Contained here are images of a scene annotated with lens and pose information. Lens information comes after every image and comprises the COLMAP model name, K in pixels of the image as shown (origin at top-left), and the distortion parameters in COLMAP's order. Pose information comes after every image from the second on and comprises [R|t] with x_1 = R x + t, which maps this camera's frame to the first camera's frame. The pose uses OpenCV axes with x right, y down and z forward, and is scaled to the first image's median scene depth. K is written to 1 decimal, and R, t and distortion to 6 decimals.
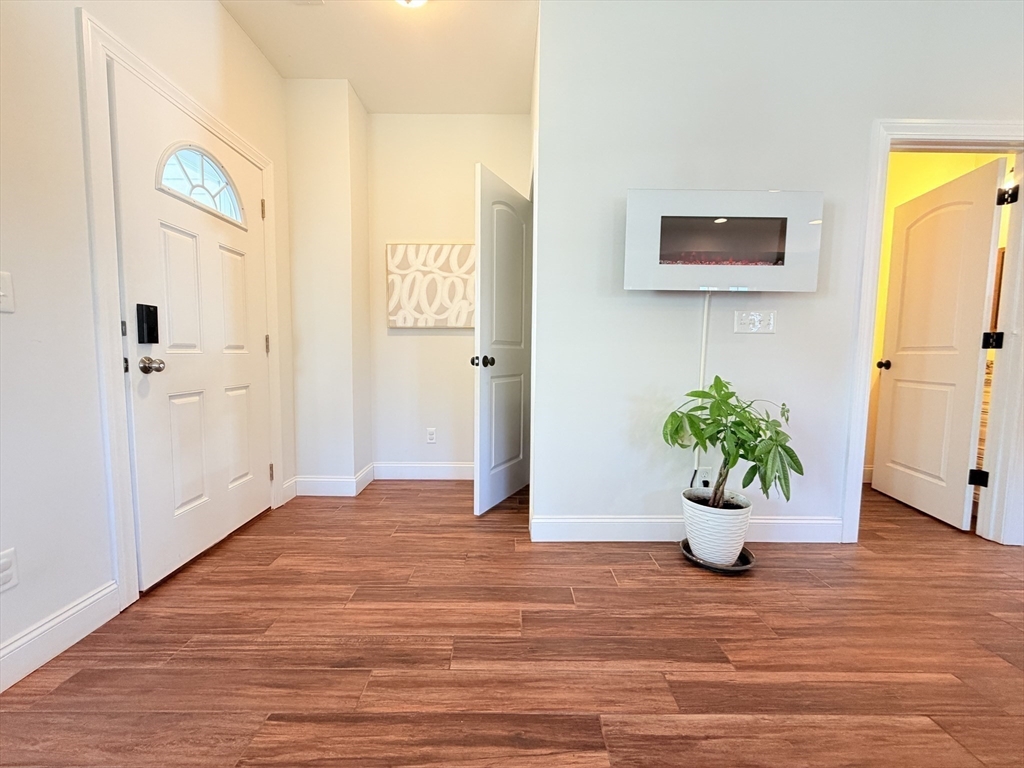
lens RADIAL K [[407.2, 0, 510.6], [0, 407.2, 383.1], [0, 0, 1]] dist [-0.000552, -0.001344]
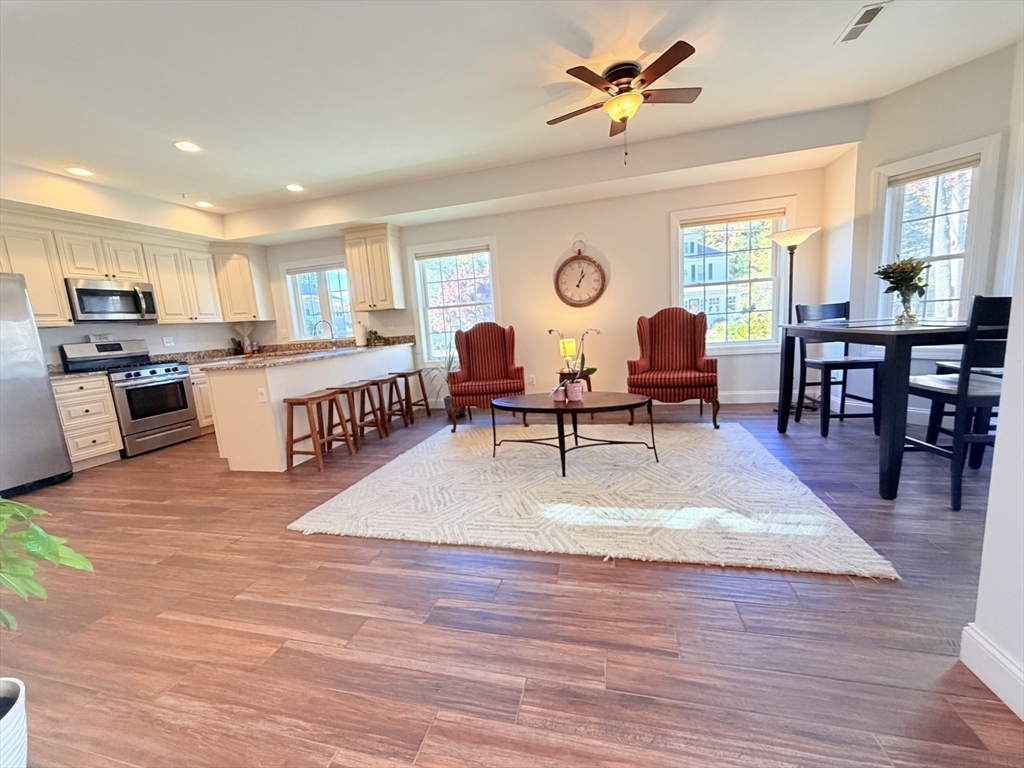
lens RADIAL K [[407.2, 0, 512.0], [0, 407.2, 384.3], [0, 0, 1]] dist [-0.000552, -0.001344]
pose [[-0.966433, 0.022098, 0.255969, -0.380173], [0.083210, 0.969516, 0.230468, -0.221528], [-0.243073, 0.244031, -0.938810, 1.736879]]
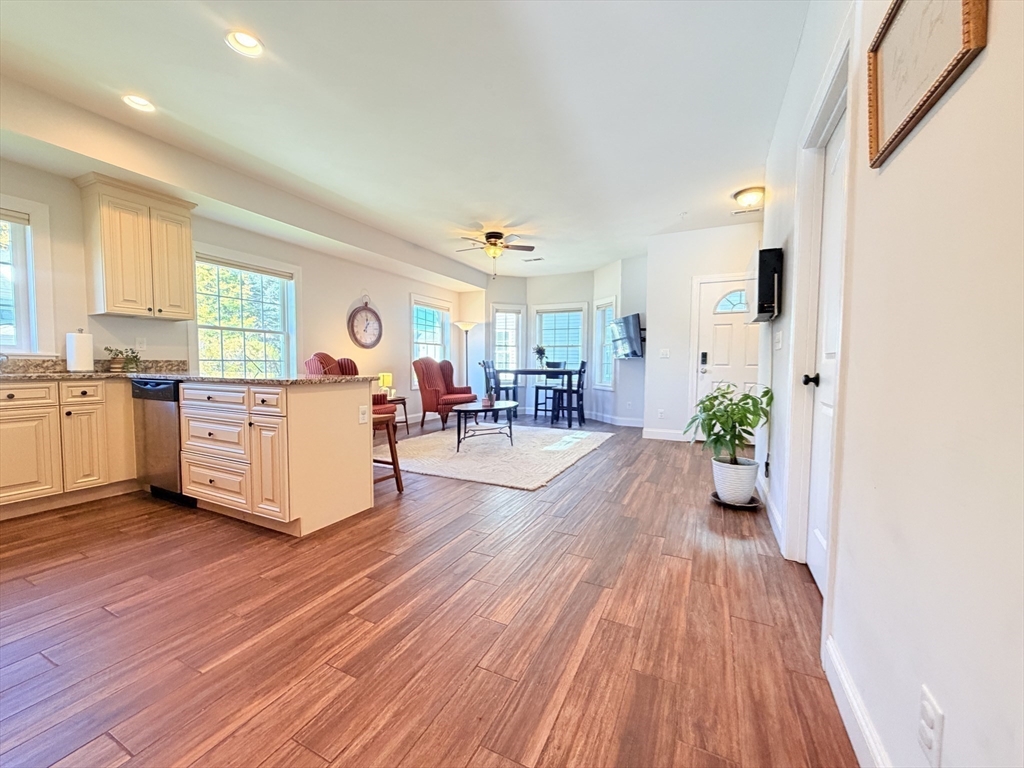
lens RADIAL K [[407.2, 0, 509.5], [0, 407.2, 385.1], [0, 0, 1]] dist [-0.000552, -0.001344]
pose [[-0.440233, 0.034147, -0.897234, 3.332458], [-0.082937, 0.993458, 0.078503, -0.076183], [0.894045, 0.108974, -0.434521, 1.308022]]
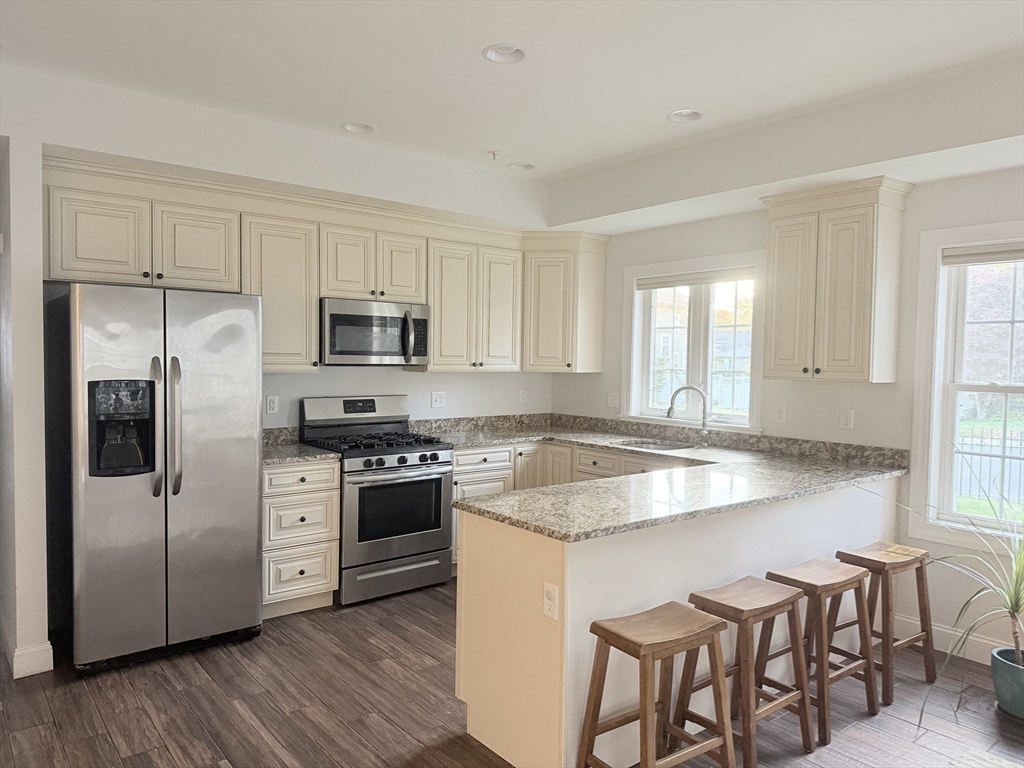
lens RADIAL K [[713.8, 0, 513.1], [0, 713.8, 383.1], [0, 0, 1]] dist [0.046129, -0.037931]
pose [[-0.627065, -0.044875, 0.777673, 0.417379], [0.042319, 0.994902, 0.091534, -0.437240], [-0.777817, 0.090308, -0.621969, 0.931861]]
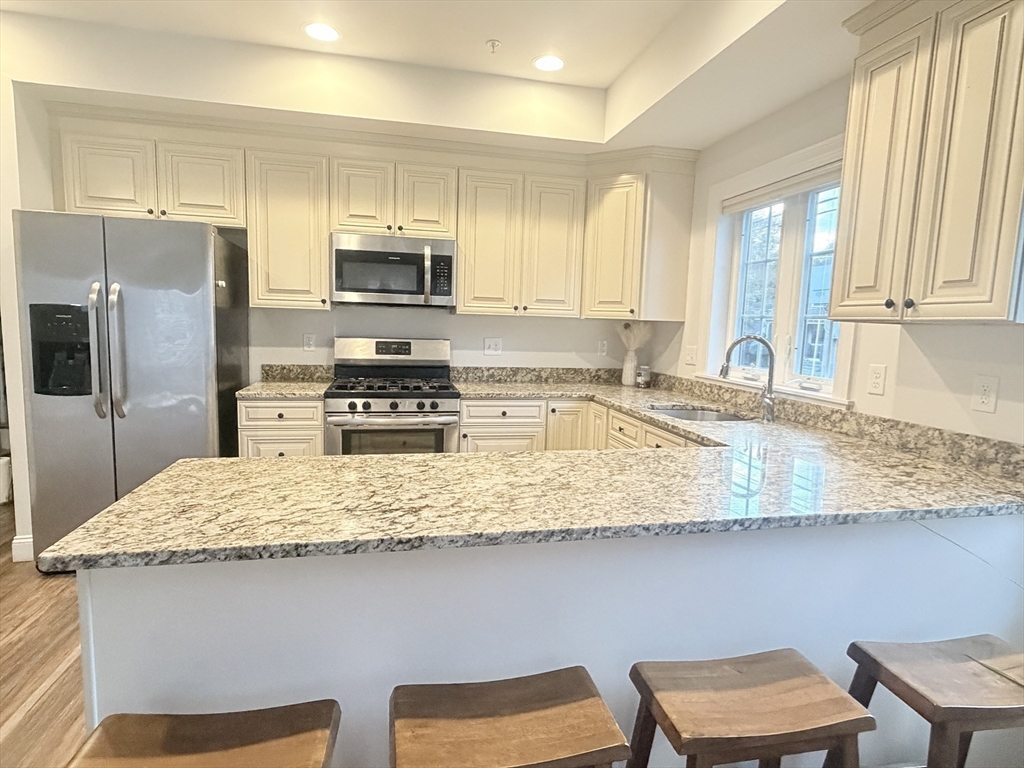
lens RADIAL K [[558.8, 0, 514.9], [0, 558.8, 386.8], [0, 0, 1]] dist [-0.002098, 0.002061]
pose [[-0.225641, -0.127245, 0.965865, 0.868532], [0.043001, 0.989166, 0.140361, -0.191835], [-0.973261, 0.073205, -0.217724, -0.711991]]
